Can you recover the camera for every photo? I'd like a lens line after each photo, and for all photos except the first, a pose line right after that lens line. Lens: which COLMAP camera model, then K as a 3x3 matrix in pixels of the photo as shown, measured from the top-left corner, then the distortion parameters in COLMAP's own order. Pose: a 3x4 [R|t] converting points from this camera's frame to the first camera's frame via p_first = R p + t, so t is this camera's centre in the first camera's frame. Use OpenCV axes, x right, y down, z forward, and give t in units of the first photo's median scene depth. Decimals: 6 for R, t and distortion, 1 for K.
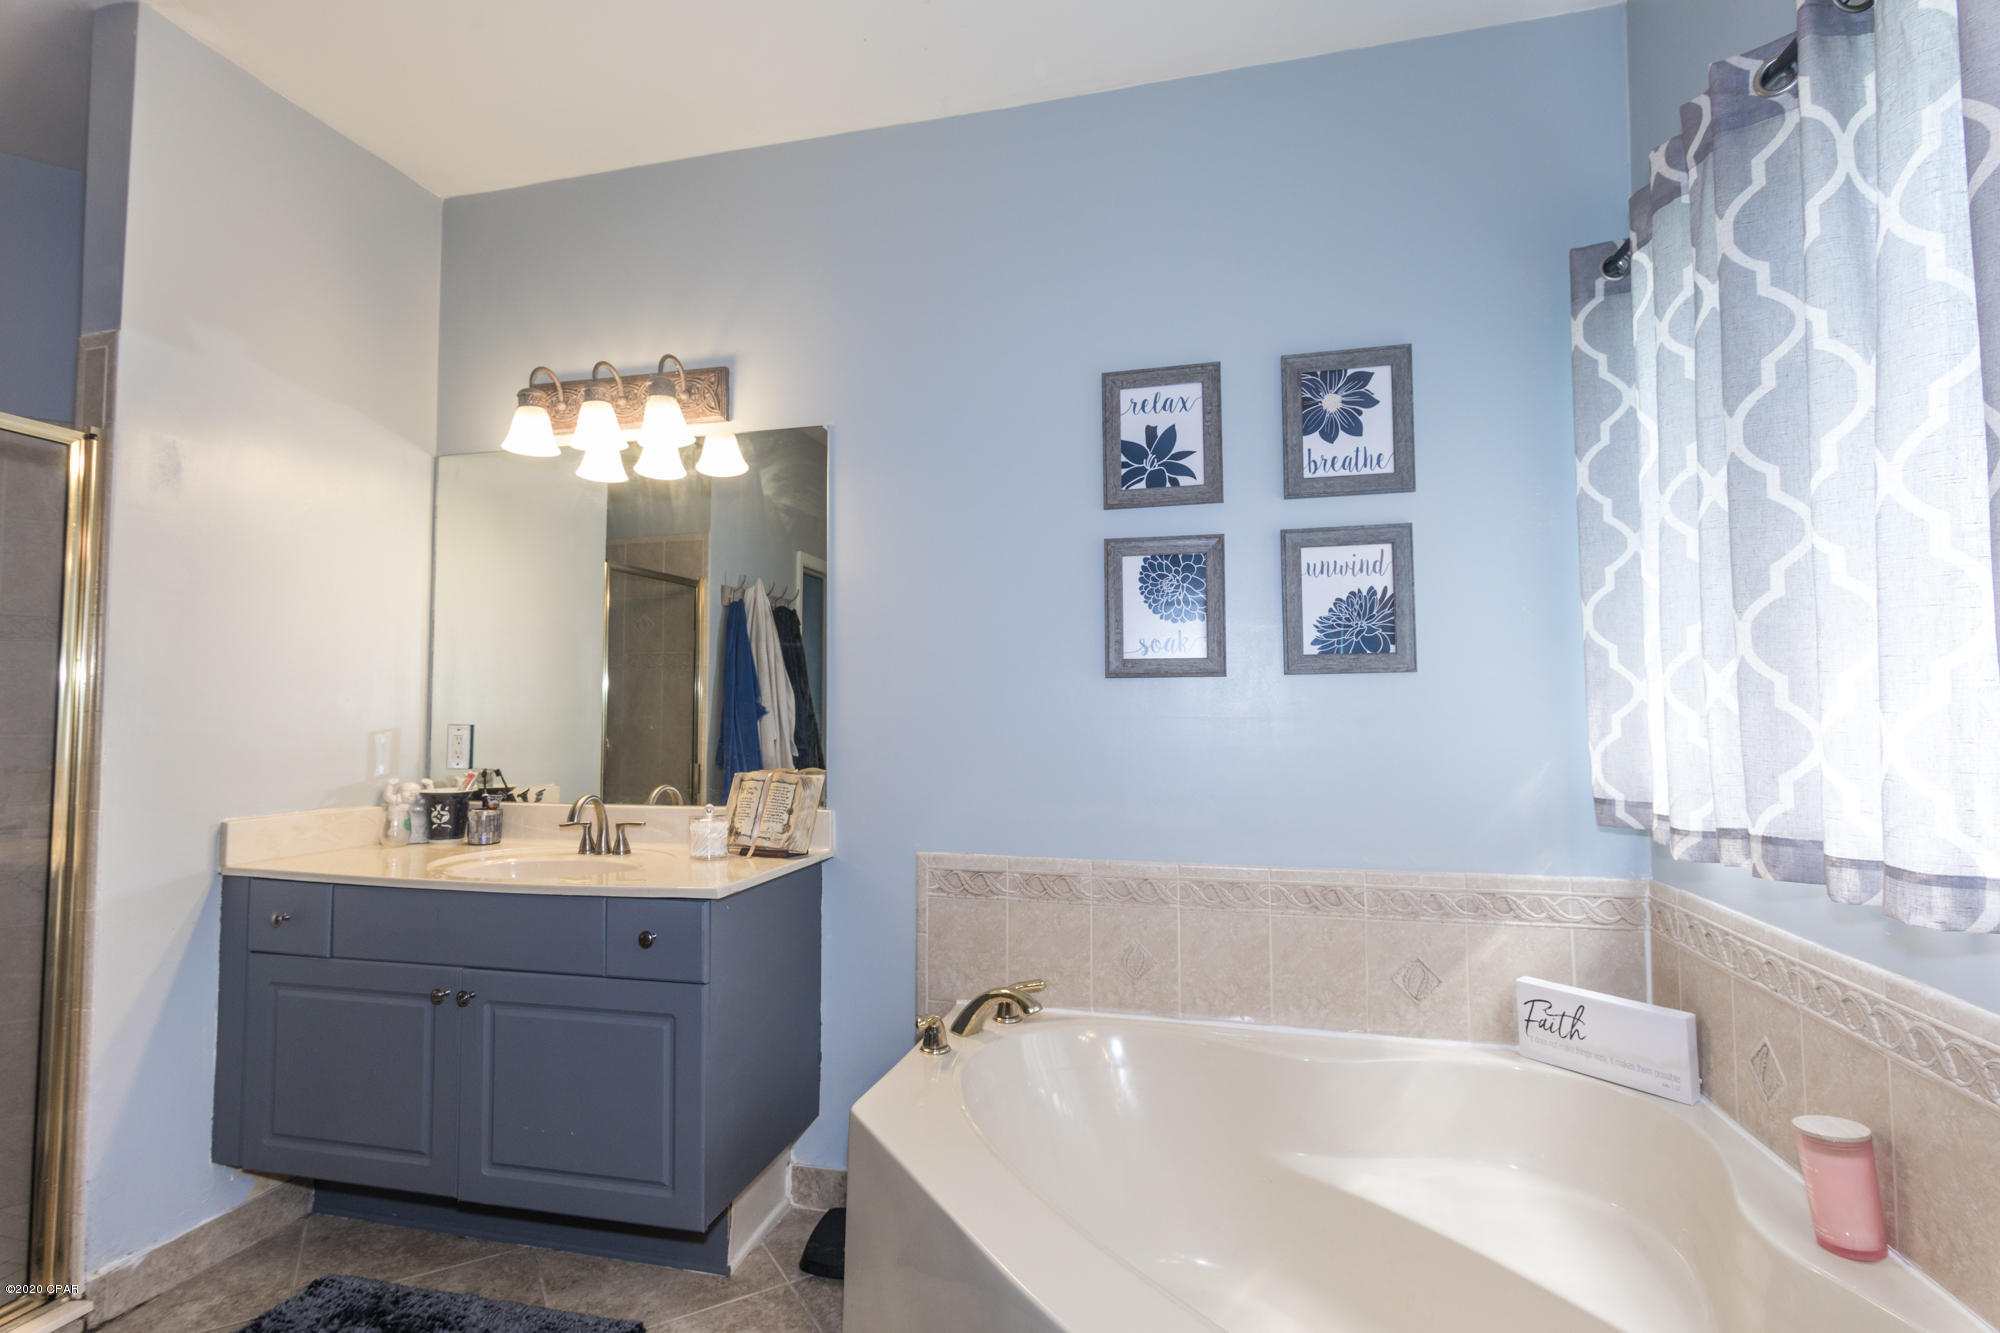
lens RADIAL K [[953.4, 0, 1003.0], [0, 953.4, 661.3], [0, 0, 1]] dist [0.002762, 0.000036]
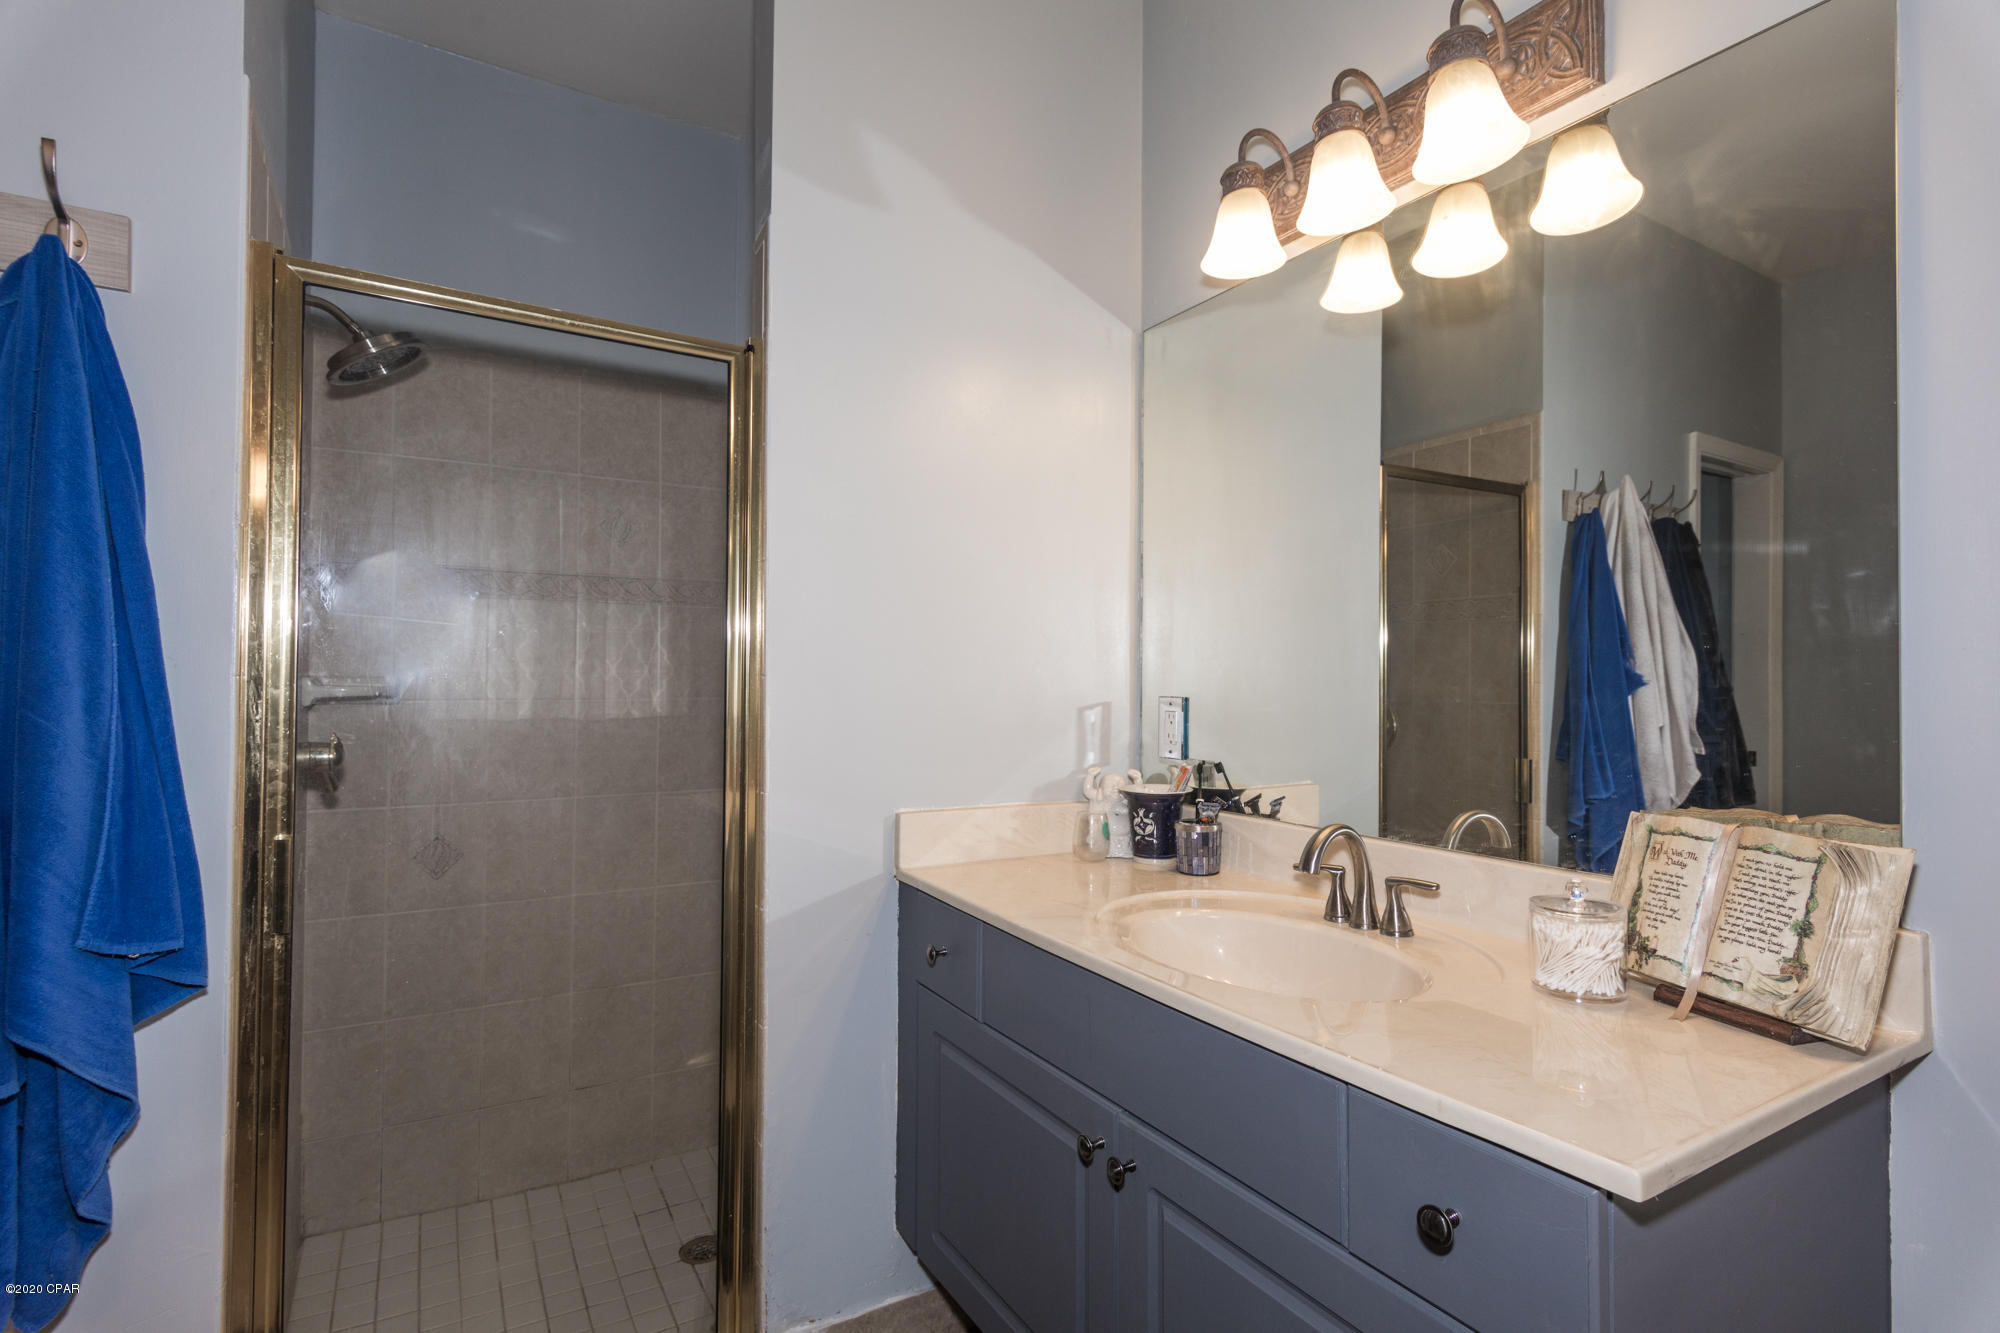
lens RADIAL K [[953.4, 0, 991.4], [0, 953.4, 670.3], [0, 0, 1]] dist [0.002762, 0.000036]
pose [[0.688512, -0.000365, -0.725224, -0.150163], [0.031633, 0.999063, 0.029529, 0.022011], [0.724534, -0.043272, 0.687879, 0.428288]]
